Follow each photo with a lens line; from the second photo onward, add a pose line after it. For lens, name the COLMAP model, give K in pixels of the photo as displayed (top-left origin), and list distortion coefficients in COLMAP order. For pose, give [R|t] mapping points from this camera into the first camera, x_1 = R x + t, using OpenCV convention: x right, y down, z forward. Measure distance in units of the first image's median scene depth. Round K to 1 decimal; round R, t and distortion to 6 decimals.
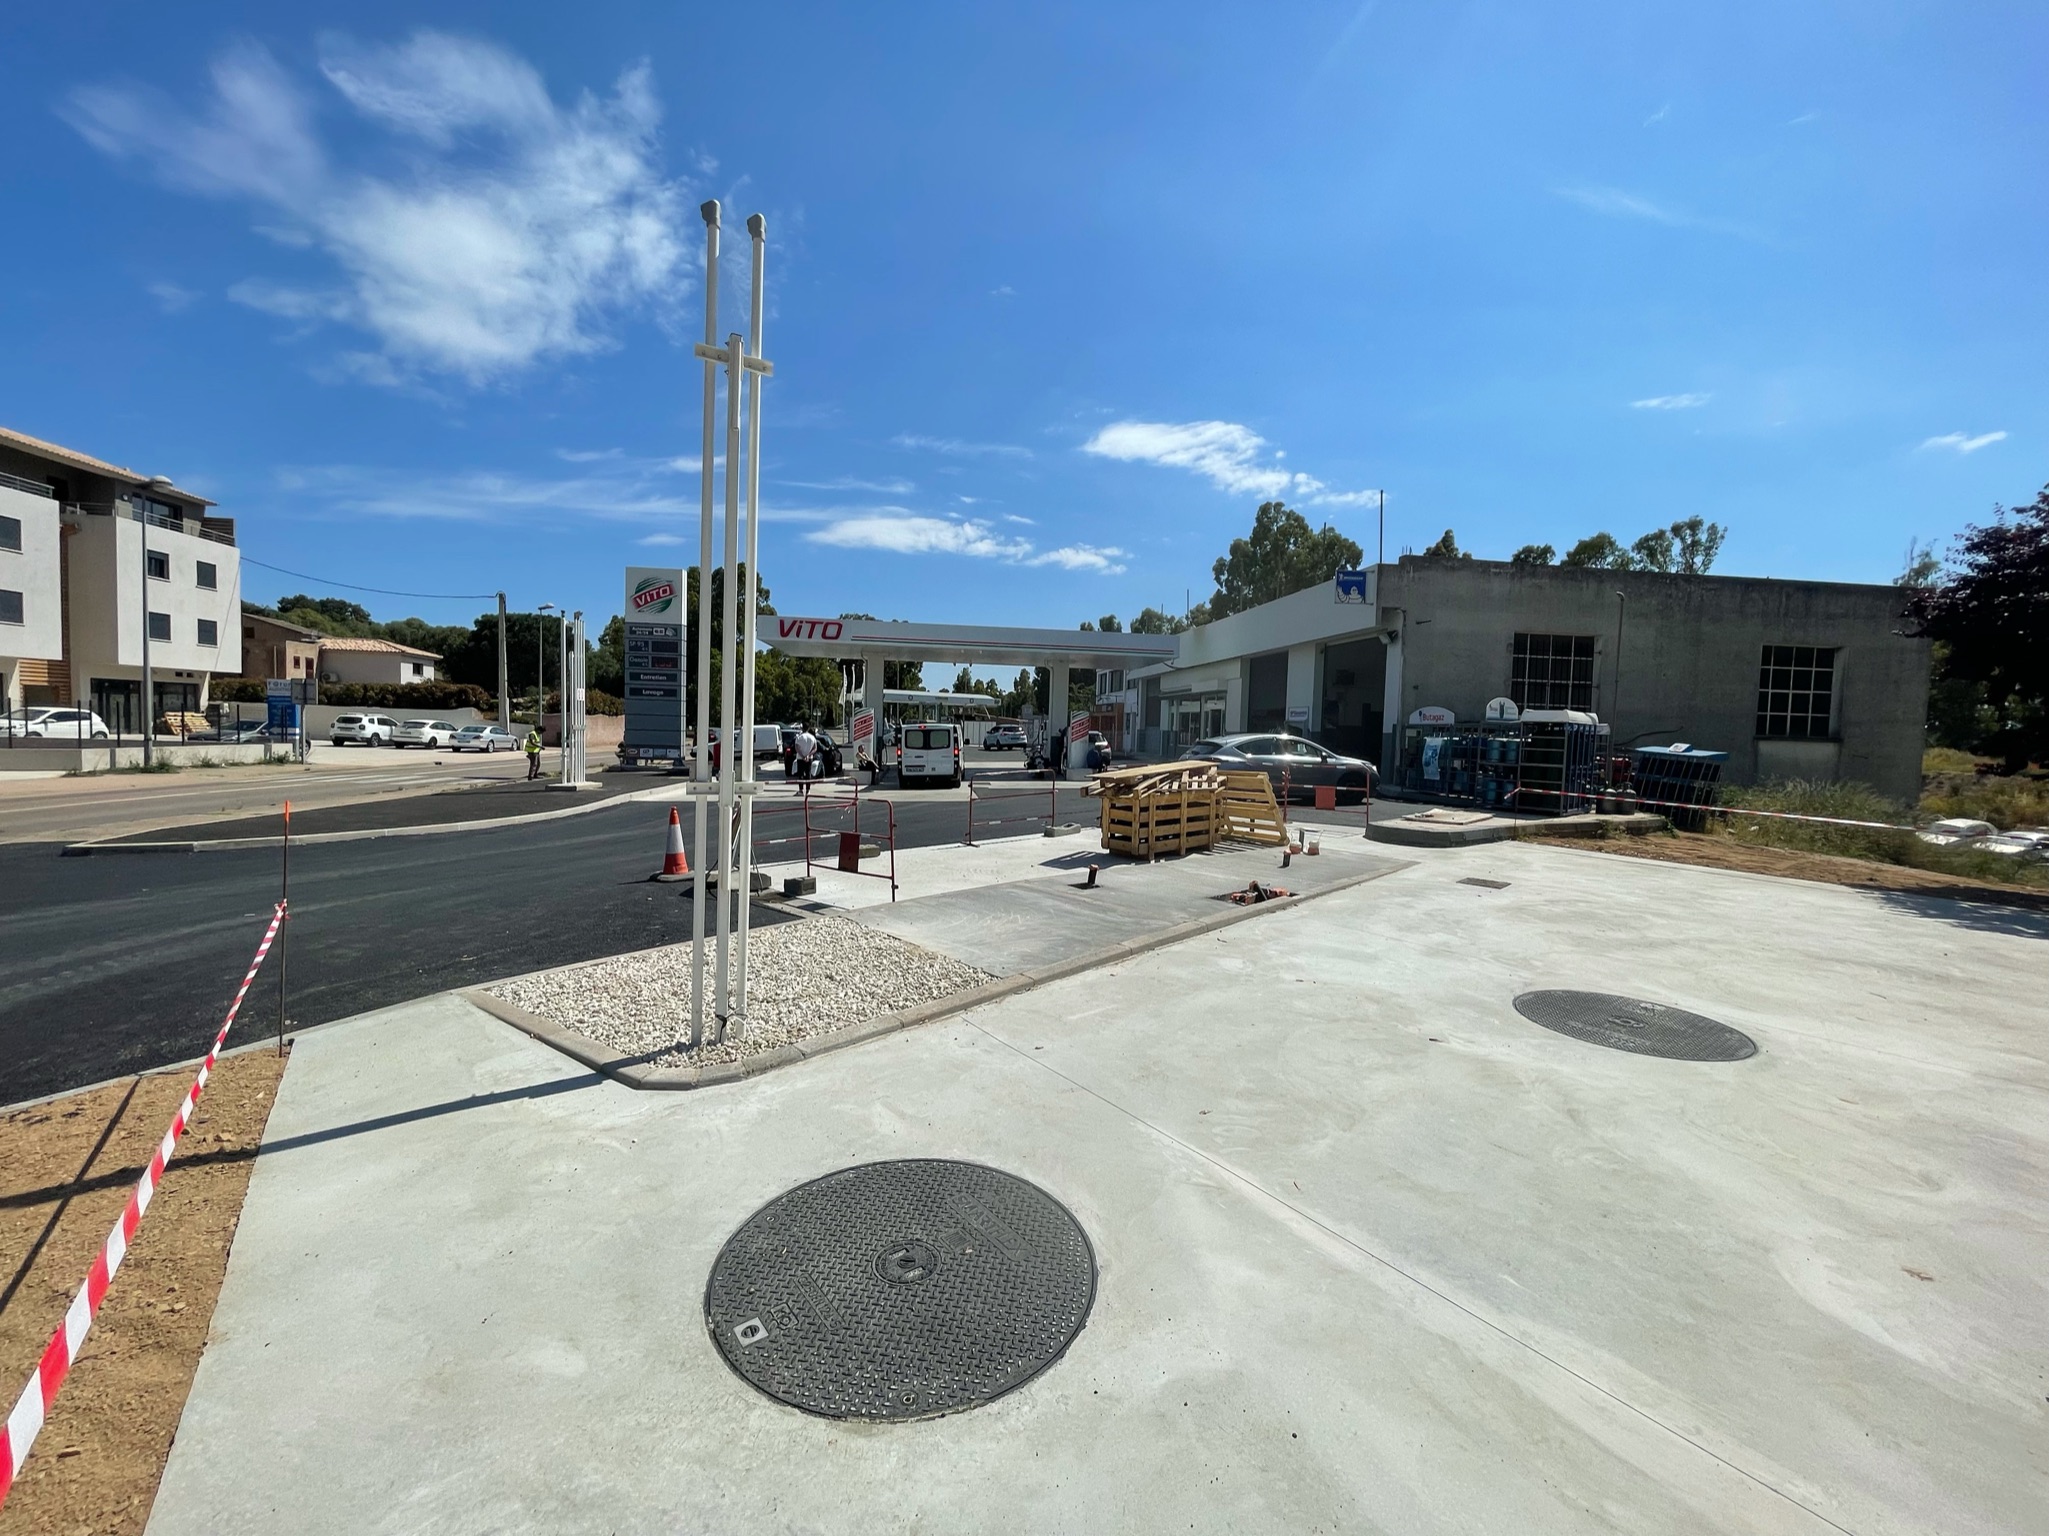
lens RADIAL K [[829.7, 0, 1024.5], [0, 829.7, 768.0], [0, 0, 1]] dist [-0.011099, 0.005702]
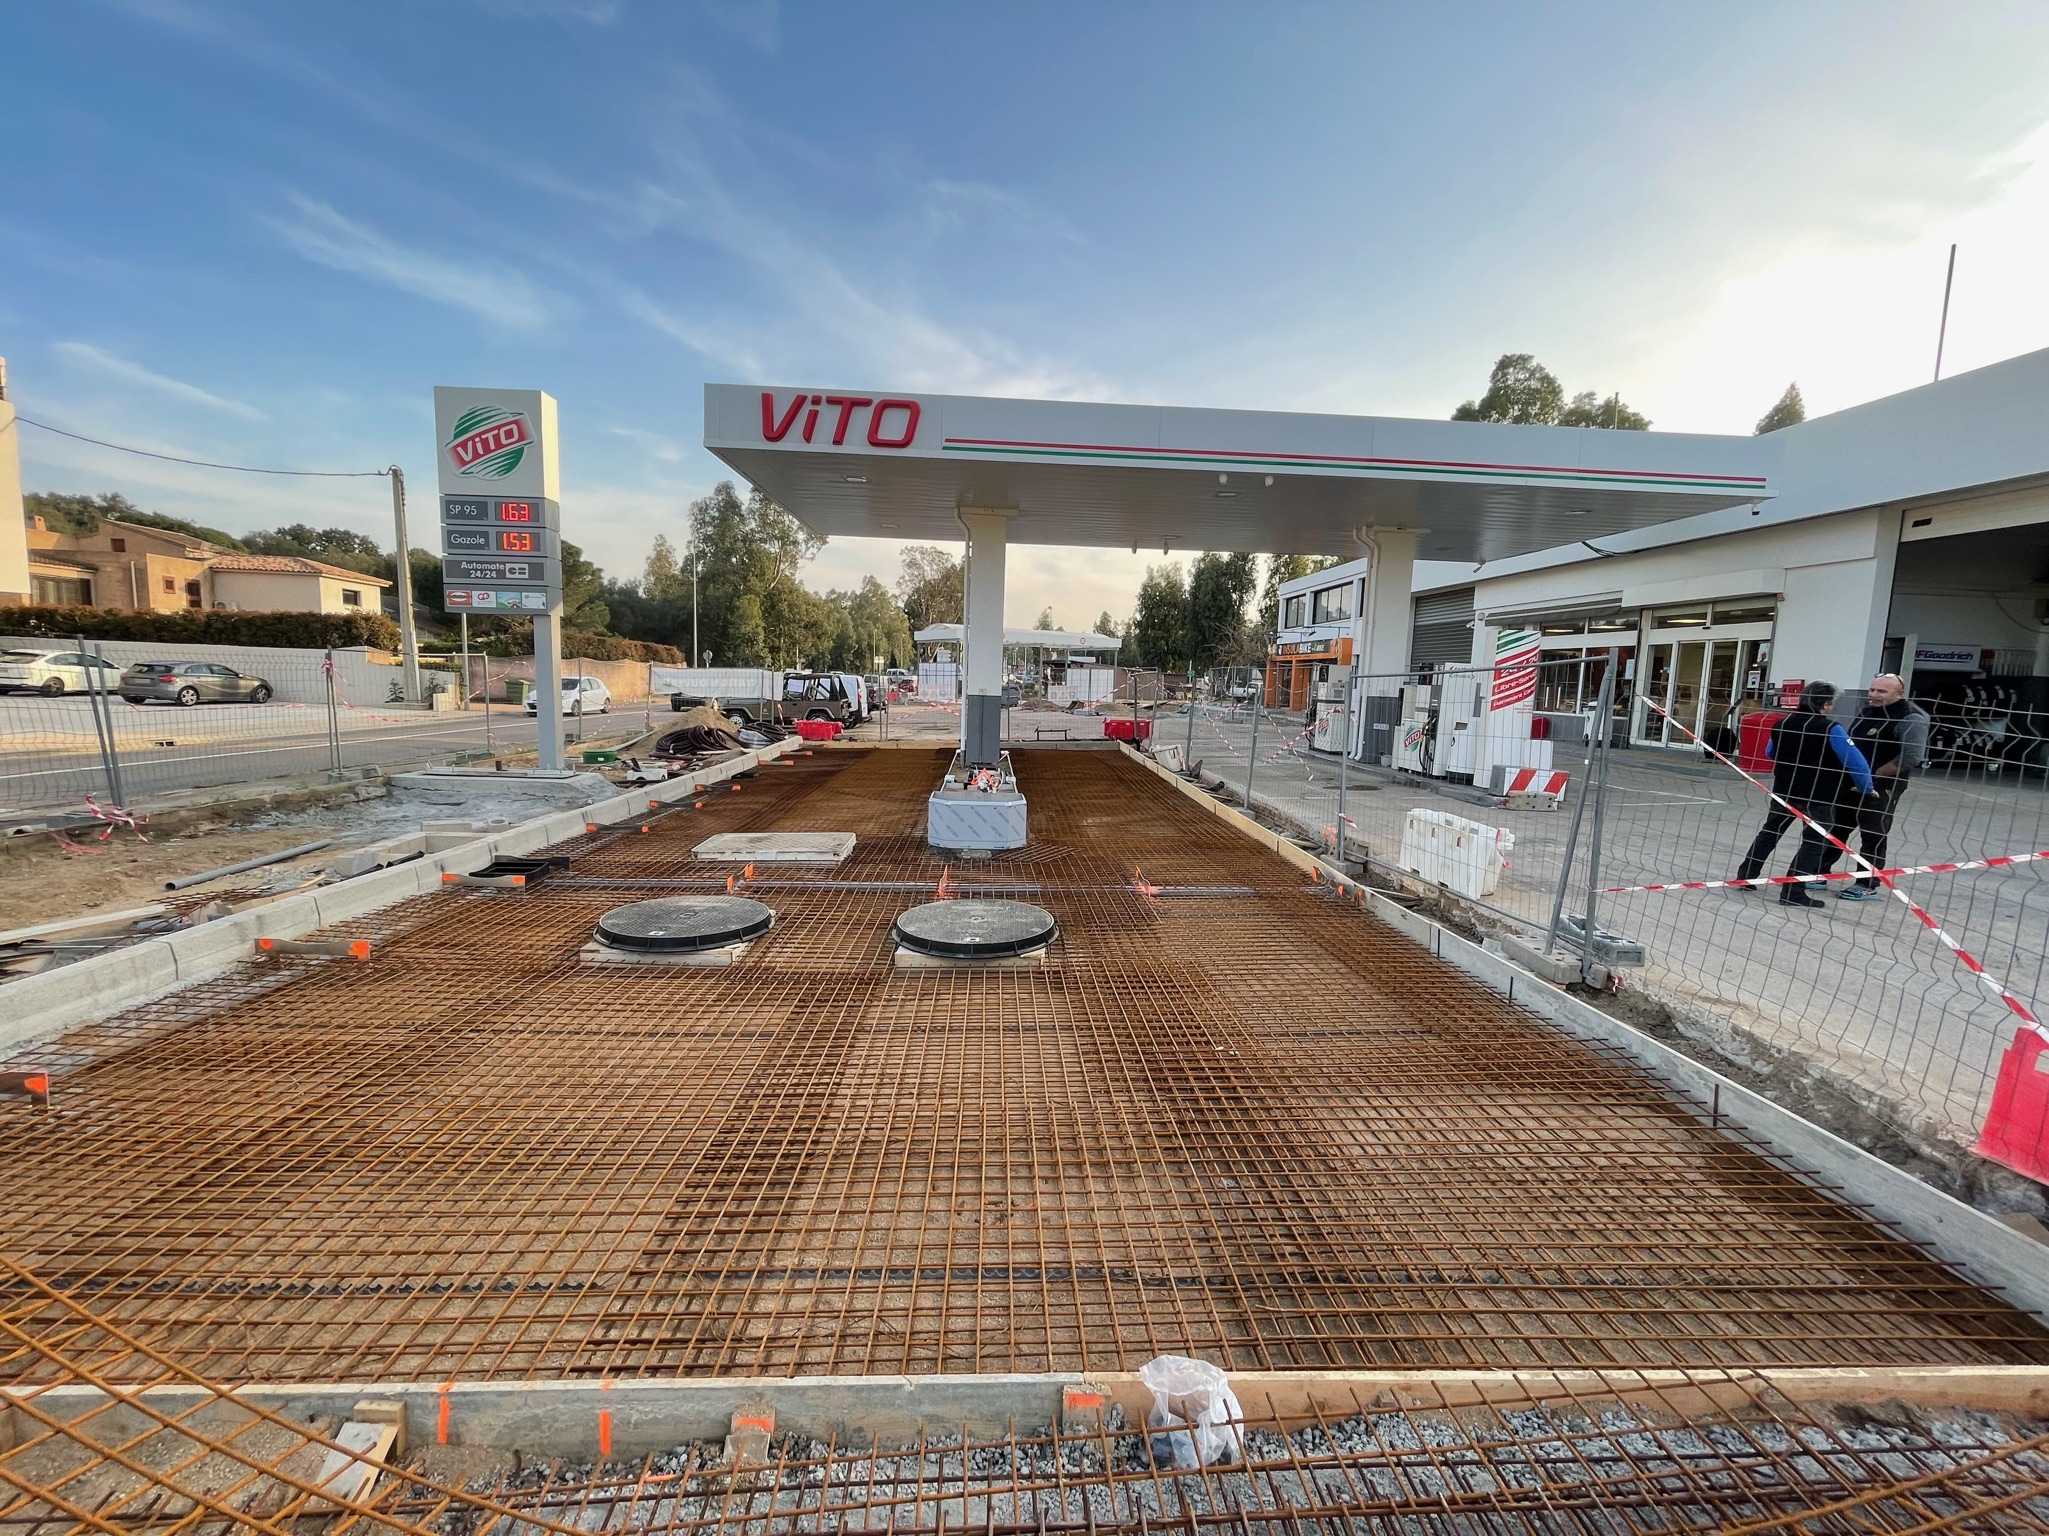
lens RADIAL K [[829.7, 0, 1024.5], [0, 829.7, 768.0], [0, 0, 1]] dist [-0.011099, 0.005702]
pose [[0.997287, 0.012243, -0.072590, -0.155618], [-0.007968, 0.998232, 0.058897, -0.030182], [0.073183, -0.058159, 0.995621, 0.671420]]
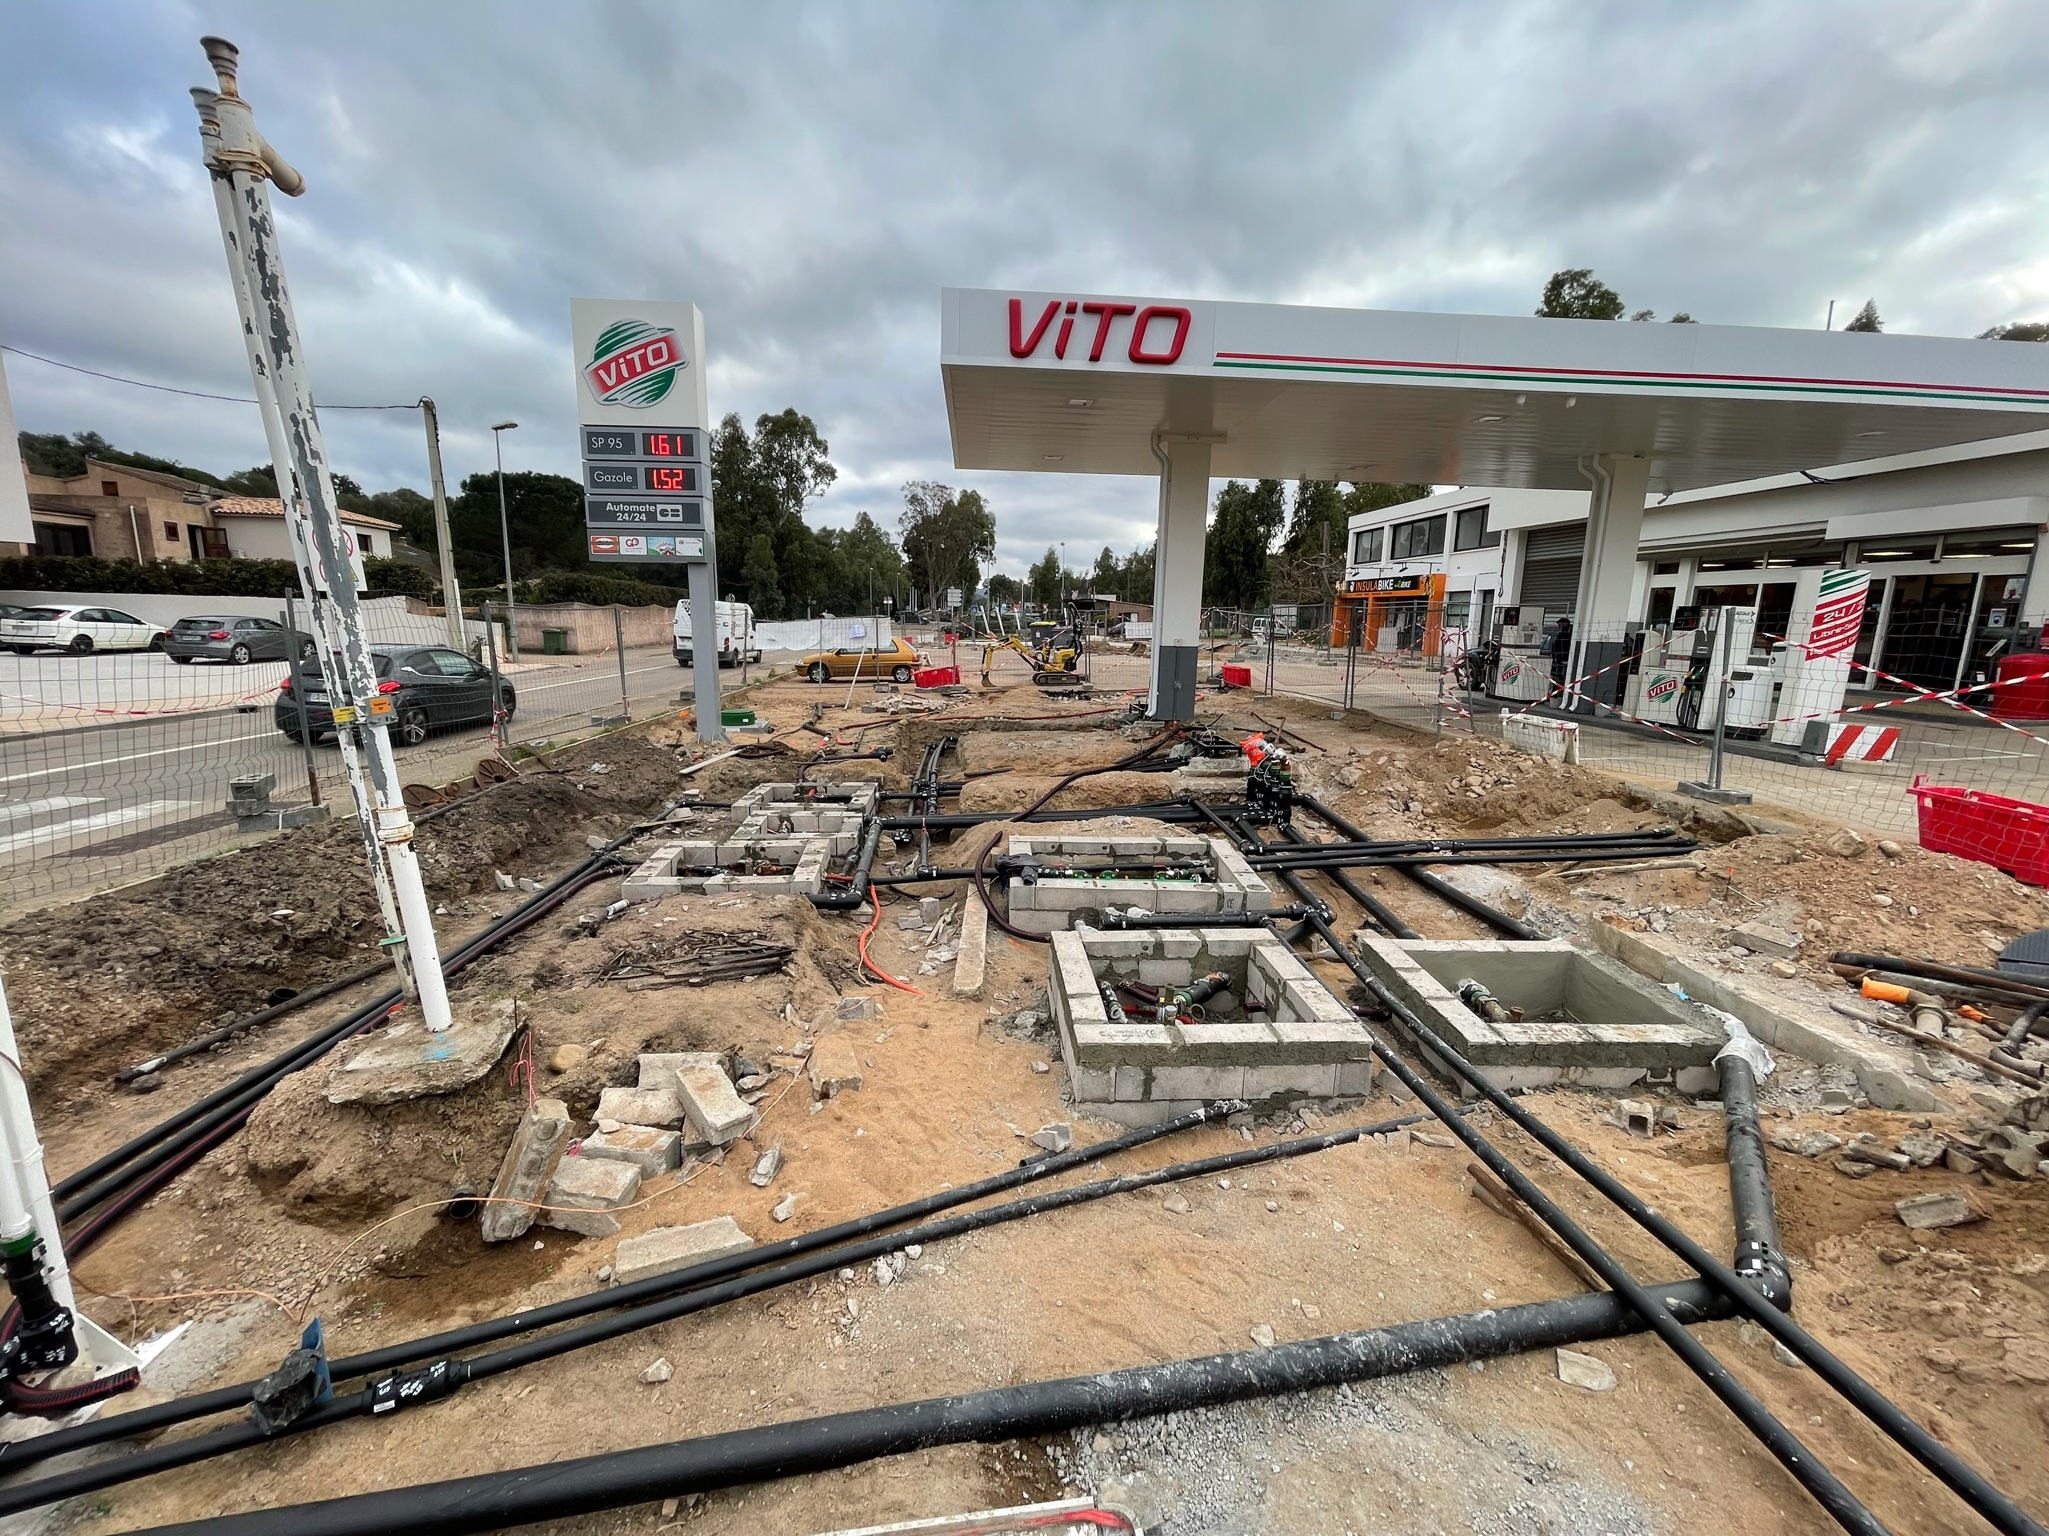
lens RADIAL K [[823.8, 0, 1024.5], [0, 823.8, 768.0], [0, 0, 1]] dist [-0.005930, 0.000444]
pose [[0.998739, 0.000796, -0.050200, -0.300355], [0.005944, 0.990967, 0.133975, -0.040380], [0.049853, -0.134104, 0.989712, 0.710321]]
